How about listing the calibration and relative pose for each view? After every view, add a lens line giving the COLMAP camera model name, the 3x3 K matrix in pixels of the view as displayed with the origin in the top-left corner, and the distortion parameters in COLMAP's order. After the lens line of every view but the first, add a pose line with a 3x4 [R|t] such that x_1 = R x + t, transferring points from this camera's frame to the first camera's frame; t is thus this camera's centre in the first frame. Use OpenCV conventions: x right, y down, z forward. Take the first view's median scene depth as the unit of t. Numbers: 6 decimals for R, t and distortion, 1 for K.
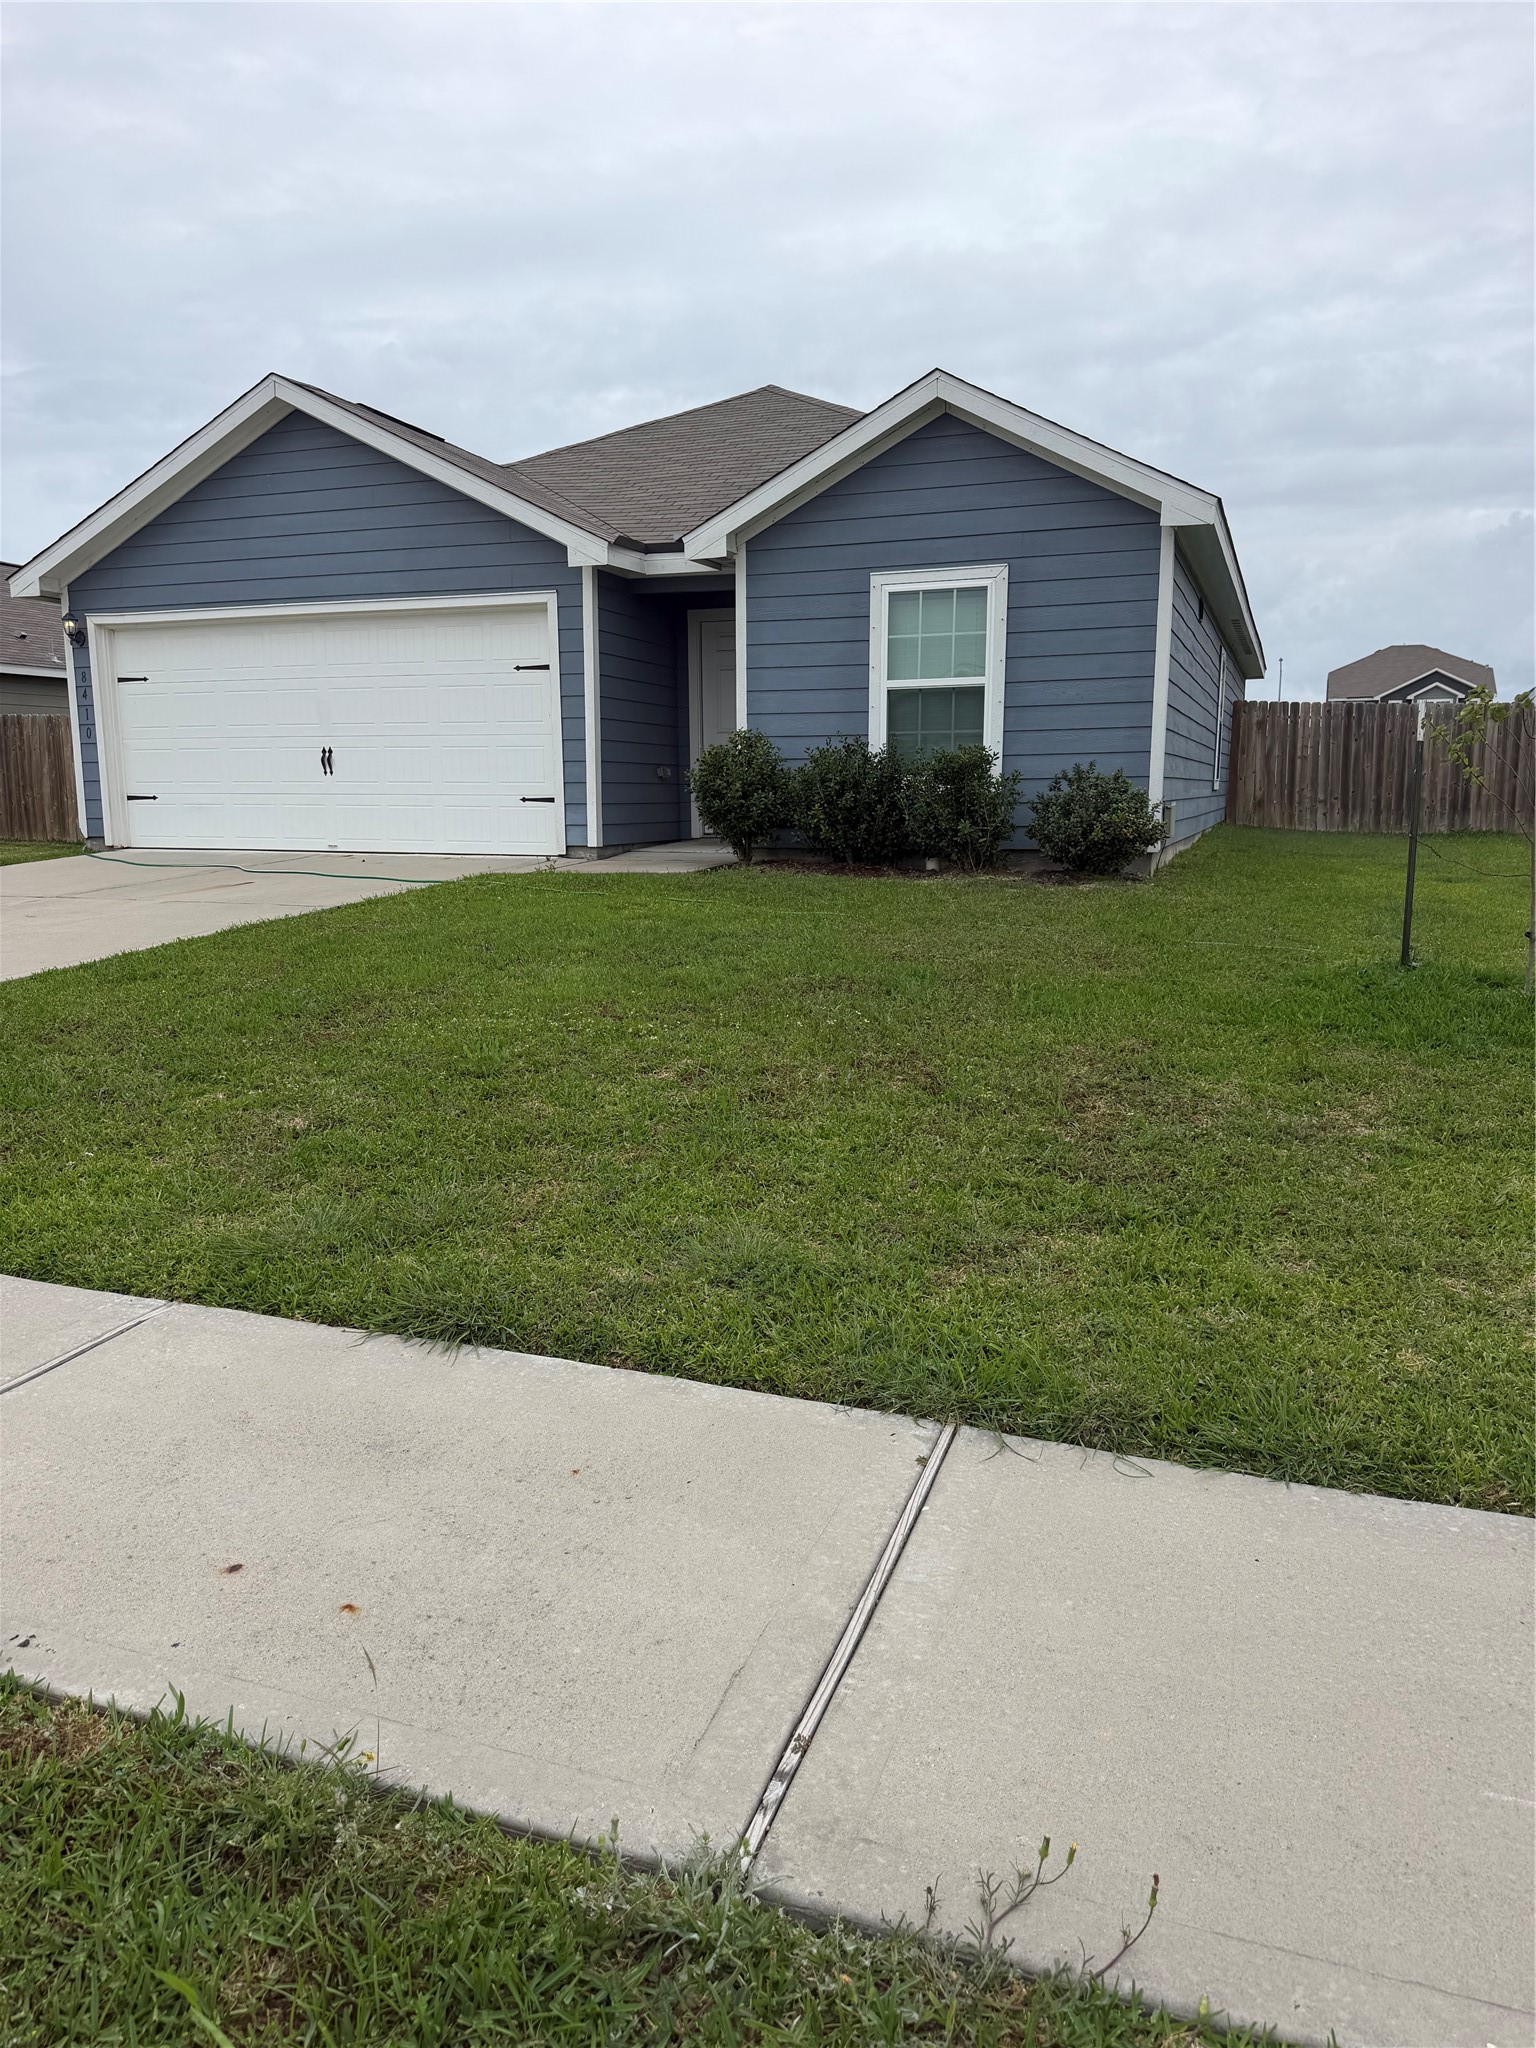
lens RADIAL K [[1456.6, 0, 786.4], [0, 1456.6, 1027.8], [0, 0, 1]] dist [0.040837, -0.064329]
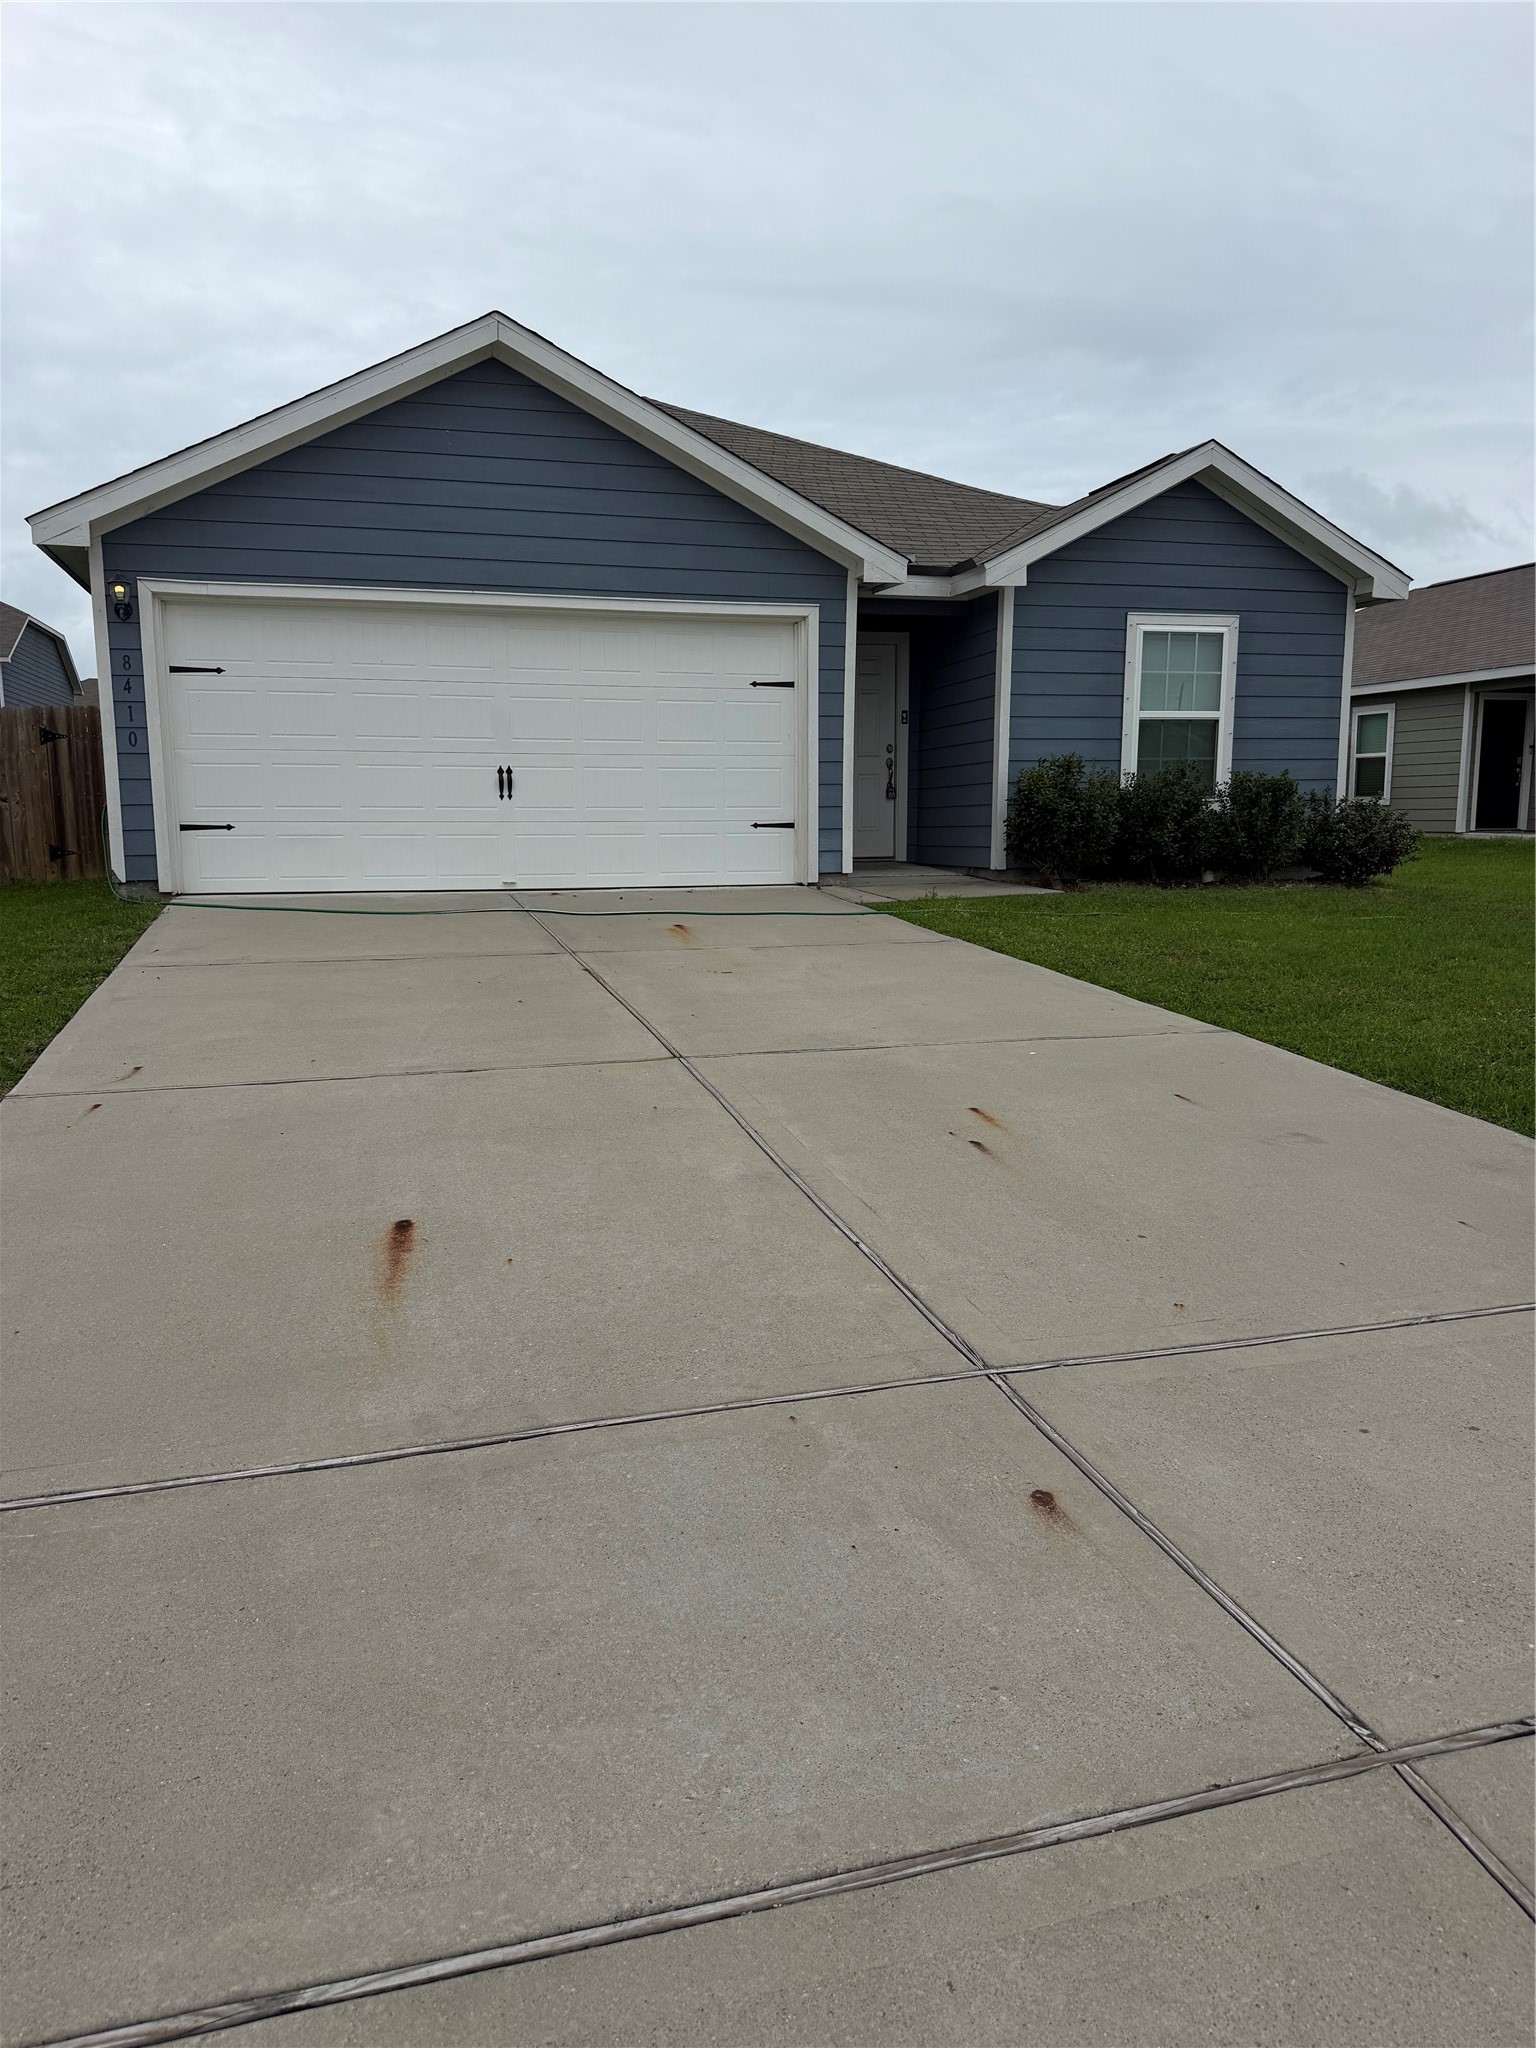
lens RADIAL K [[1456.6, 0, 753.9], [0, 1456.6, 1024.3], [0, 0, 1]] dist [0.040837, -0.064329]
pose [[0.803507, -0.089186, 0.588577, -0.813711], [0.102455, 0.994678, 0.010854, -0.045337], [-0.586413, 0.051582, 0.808368, 0.290003]]
